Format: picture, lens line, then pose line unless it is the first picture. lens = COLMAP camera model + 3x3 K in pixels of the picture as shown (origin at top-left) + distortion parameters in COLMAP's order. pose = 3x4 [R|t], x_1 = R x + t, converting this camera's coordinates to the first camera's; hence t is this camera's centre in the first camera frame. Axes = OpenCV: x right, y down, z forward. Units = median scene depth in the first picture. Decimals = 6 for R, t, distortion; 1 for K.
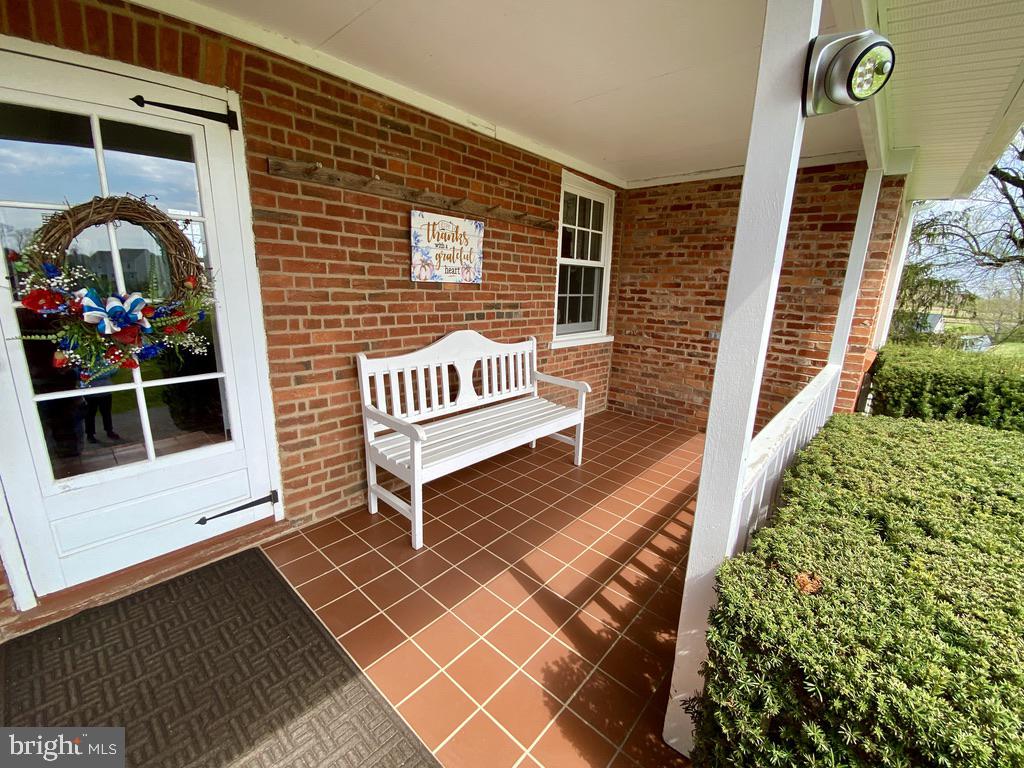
lens RADIAL K [[415.7, 0, 514.0], [0, 415.7, 385.1], [0, 0, 1]] dist [-0.019978, -0.001776]
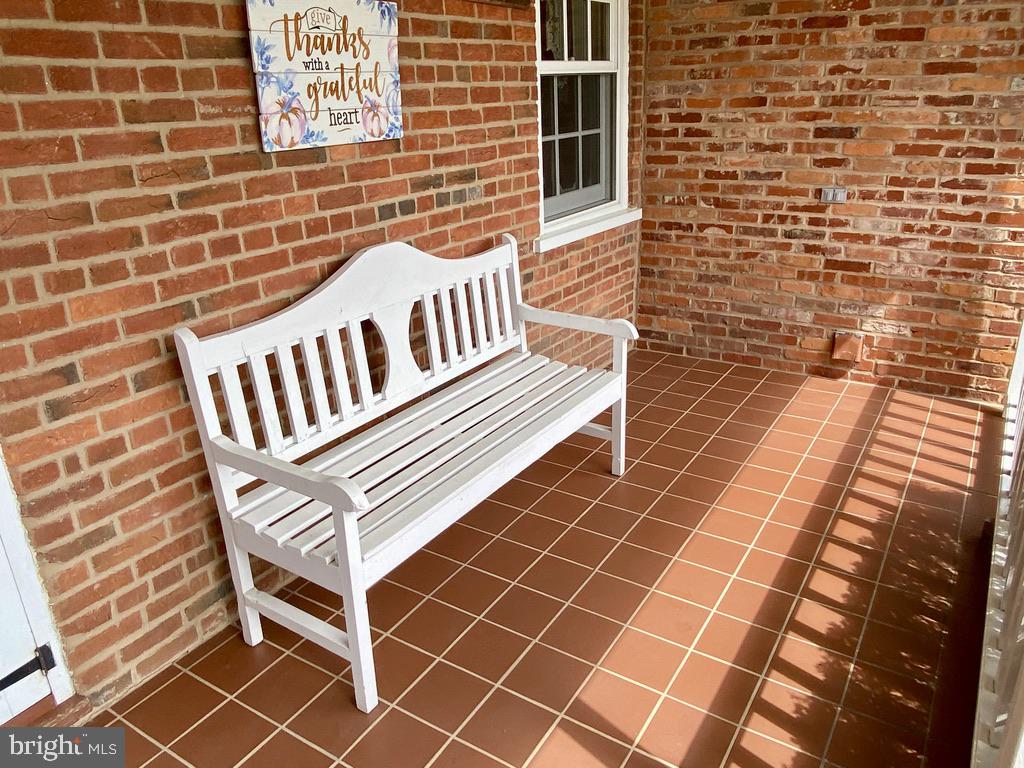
lens RADIAL K [[754.0, 0, 512.3], [0, 754.0, 387.4], [0, 0, 1]] dist [-0.009564, -0.013788]
pose [[0.984841, -0.116327, 0.128668, -0.111542], [0.096526, 0.983860, 0.150671, -0.091881], [-0.144119, -0.135968, 0.980175, 0.111661]]
